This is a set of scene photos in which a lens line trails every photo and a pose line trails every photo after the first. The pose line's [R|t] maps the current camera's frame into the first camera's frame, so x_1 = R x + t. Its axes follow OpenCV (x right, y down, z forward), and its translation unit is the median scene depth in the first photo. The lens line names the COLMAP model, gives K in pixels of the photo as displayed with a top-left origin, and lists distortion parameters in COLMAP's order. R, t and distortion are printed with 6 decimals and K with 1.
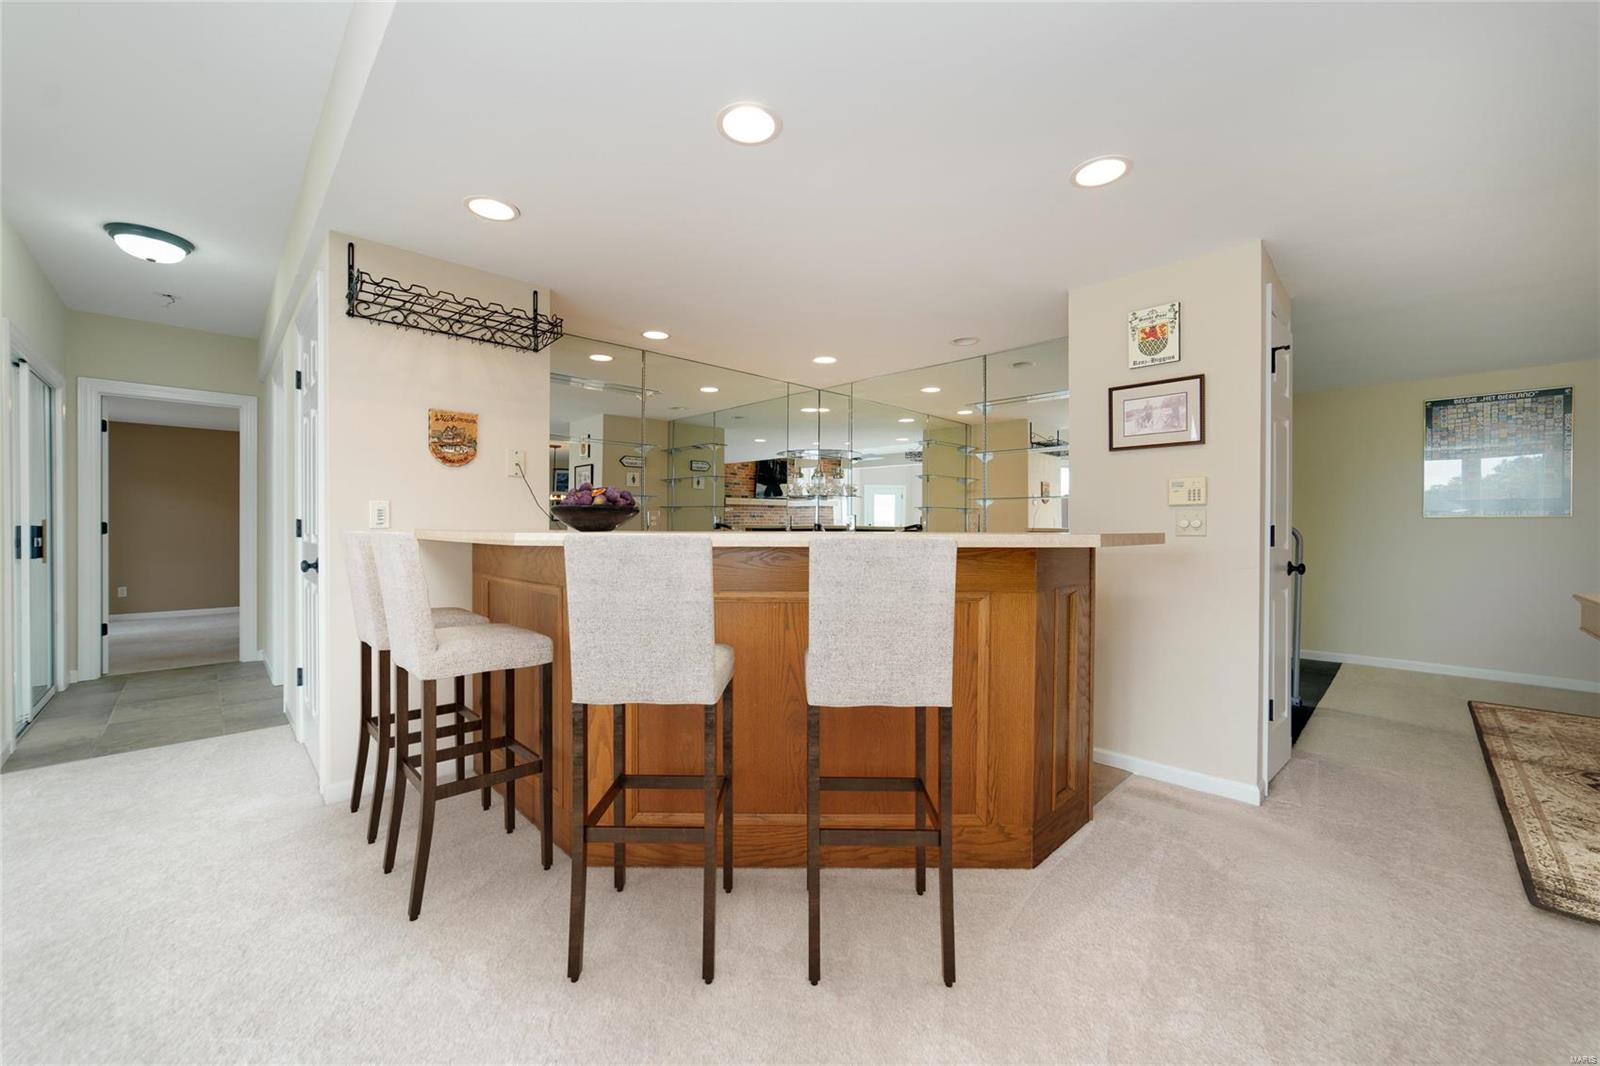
lens RADIAL K [[630.8, 0, 805.5], [0, 630.8, 530.1], [0, 0, 1]] dist [-0.024984, -0.000017]
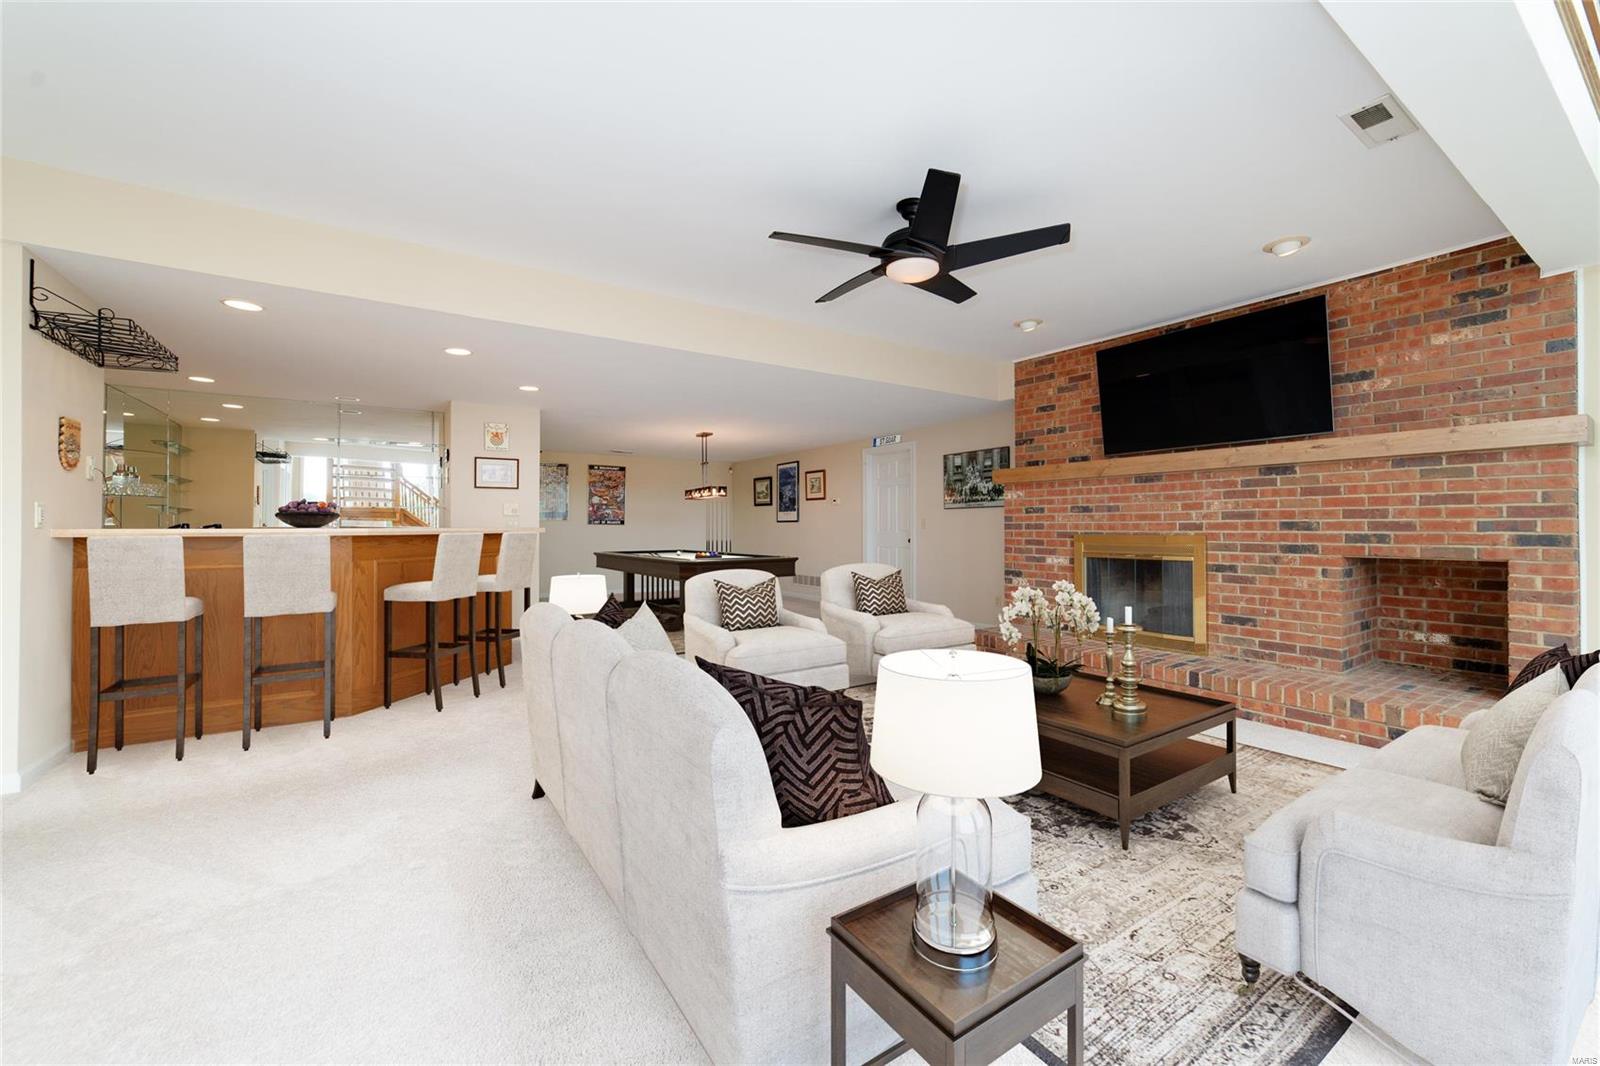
lens RADIAL K [[630.8, 0, 805.5], [0, 630.8, 530.1], [0, 0, 1]] dist [-0.024984, -0.000017]
pose [[0.210484, -0.001145, 0.977597, -1.330219], [0.004758, 0.999989, 0.000146, 0.013543], [-0.977586, 0.004621, 0.210488, -0.485457]]
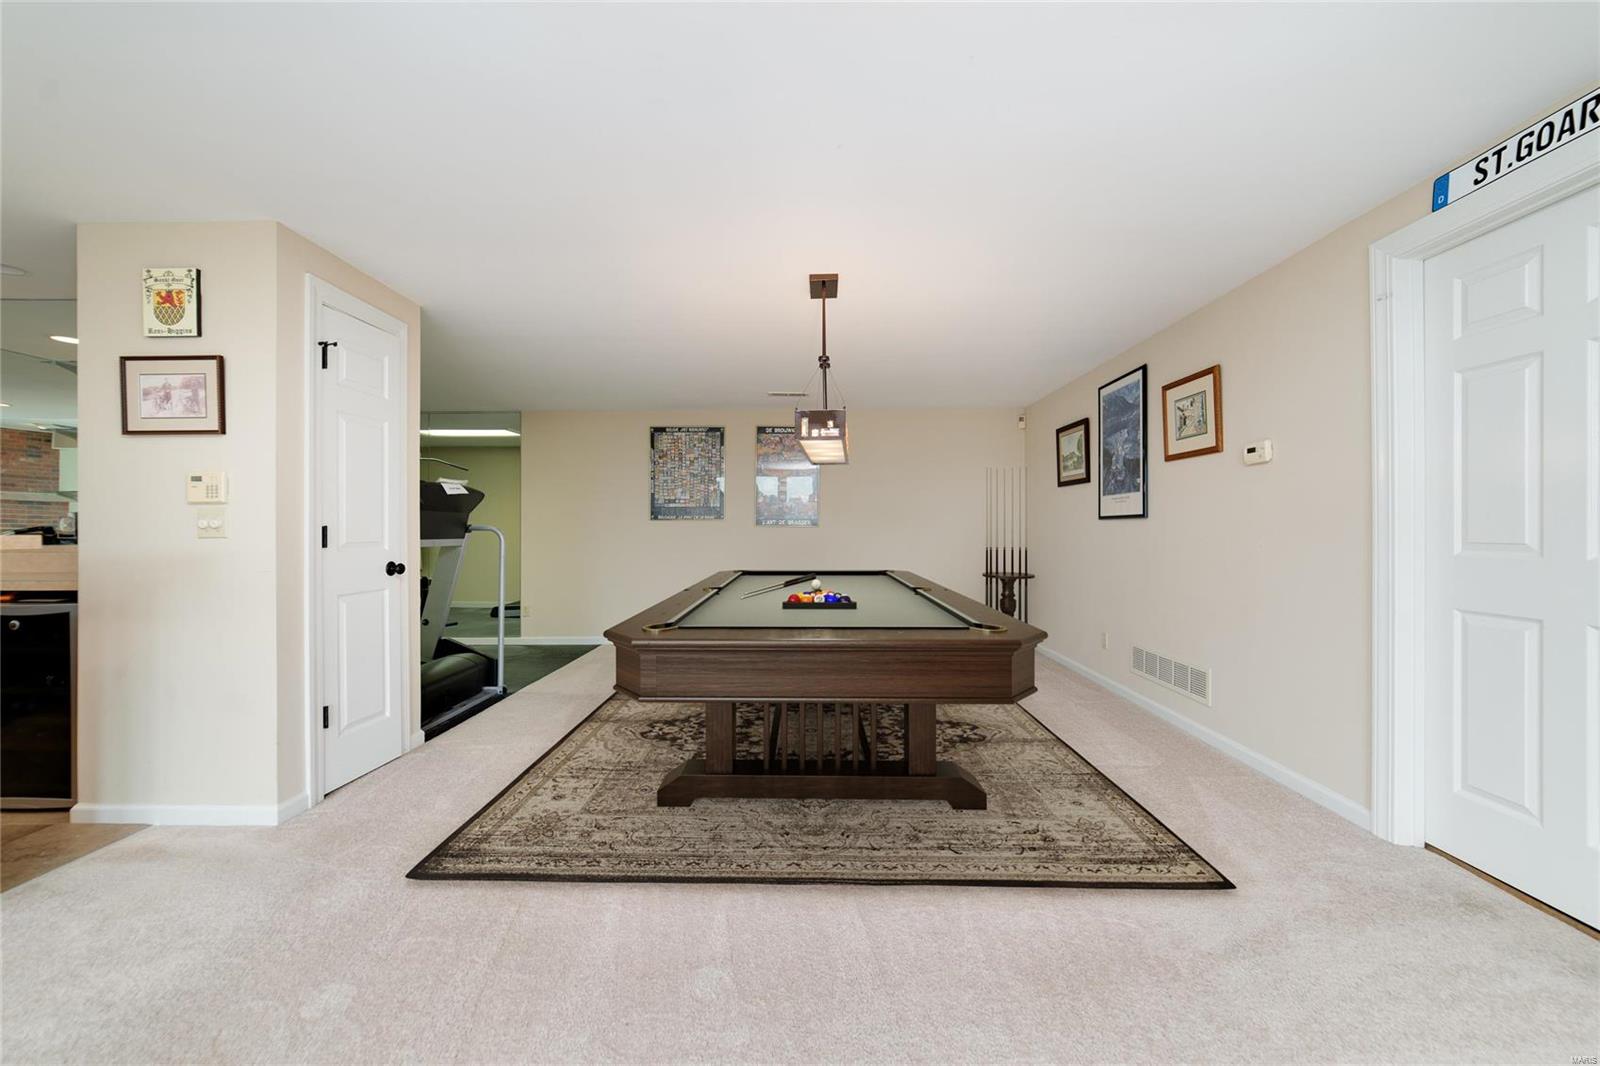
lens RADIAL K [[633.5, 0, 804.0], [0, 633.5, 528.3], [0, 0, 1]] dist [-0.023407, 0.008381]
pose [[0.731953, 0.007064, 0.681318, 0.616581], [-0.001323, 0.999959, -0.008946, 0.002178], [-0.681354, 0.005647, 0.731933, -0.204397]]
